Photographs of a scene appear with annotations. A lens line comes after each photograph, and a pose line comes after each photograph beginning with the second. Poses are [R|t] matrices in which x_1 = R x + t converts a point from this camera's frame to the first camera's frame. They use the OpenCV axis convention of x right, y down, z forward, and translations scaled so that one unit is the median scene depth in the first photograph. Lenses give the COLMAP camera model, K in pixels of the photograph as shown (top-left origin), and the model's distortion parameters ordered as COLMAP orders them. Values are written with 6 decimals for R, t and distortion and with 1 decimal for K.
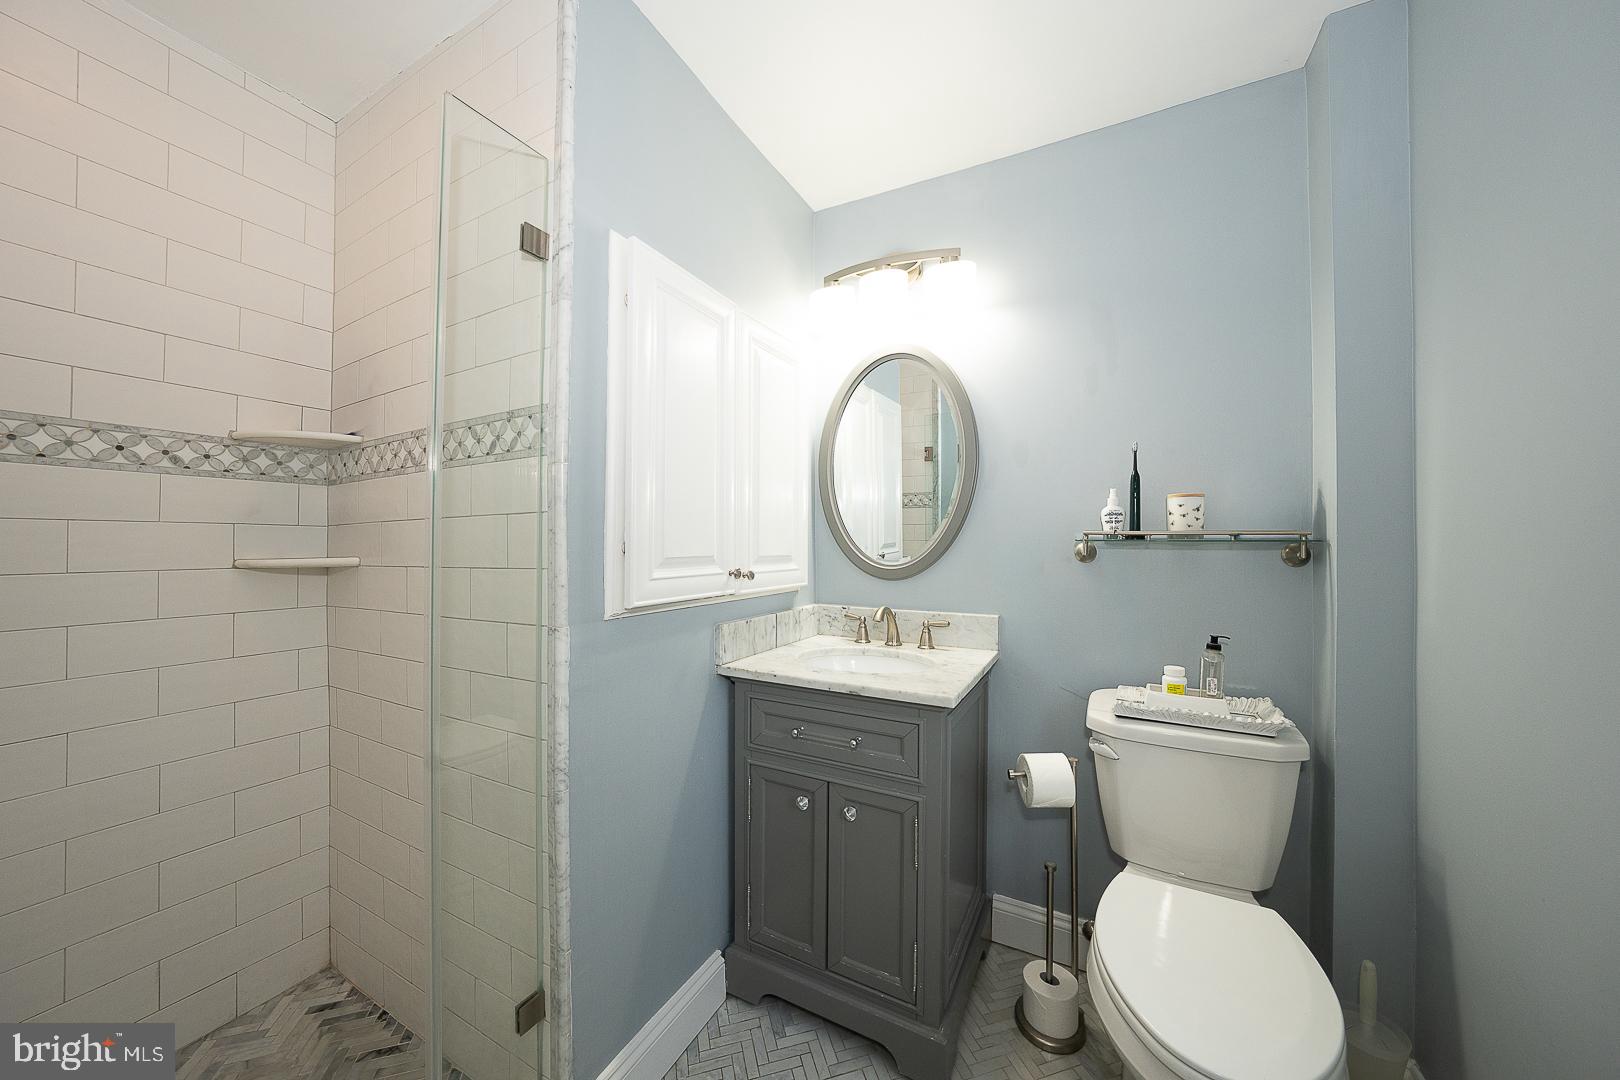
lens RADIAL K [[554.6, 0, 805.9], [0, 554.6, 538.0], [0, 0, 1]] dist [-0.033313, 0.006786]
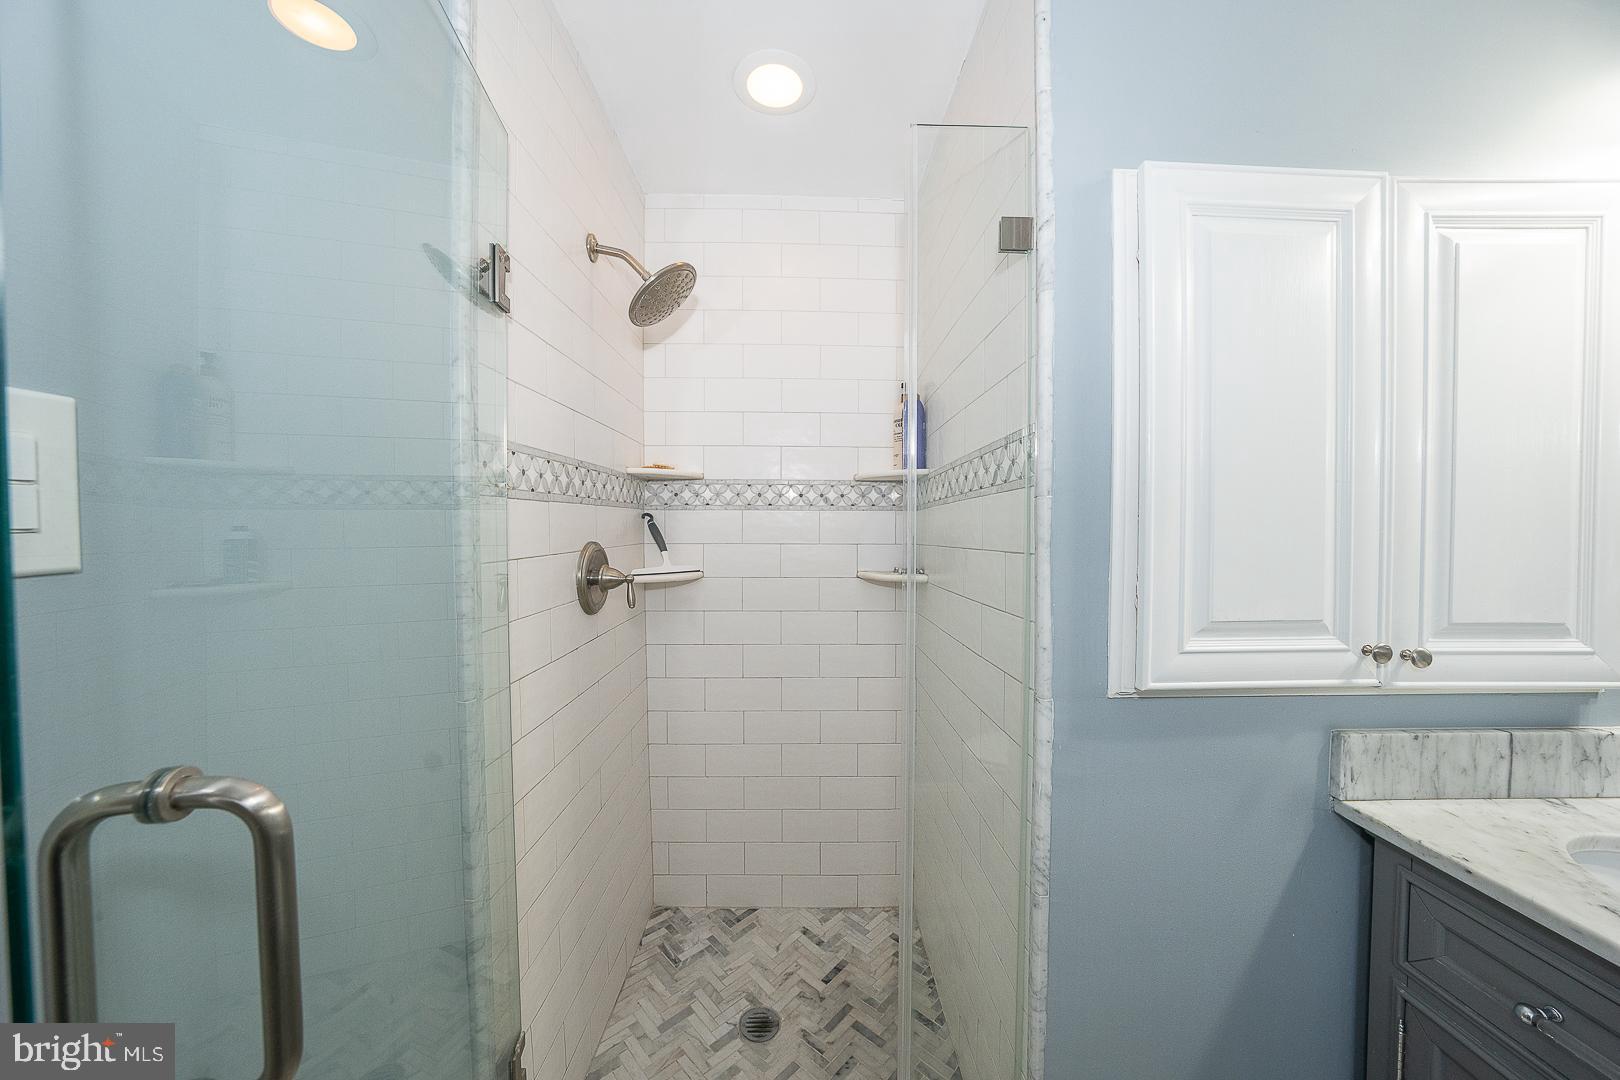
lens RADIAL K [[554.6, 0, 805.9], [0, 554.6, 538.0], [0, 0, 1]] dist [-0.033313, 0.006786]
pose [[0.486246, 0.013568, -0.873716, 0.071606], [0.008034, 0.999768, 0.019996, -0.072501], [0.873785, -0.016743, 0.486024, 0.231698]]
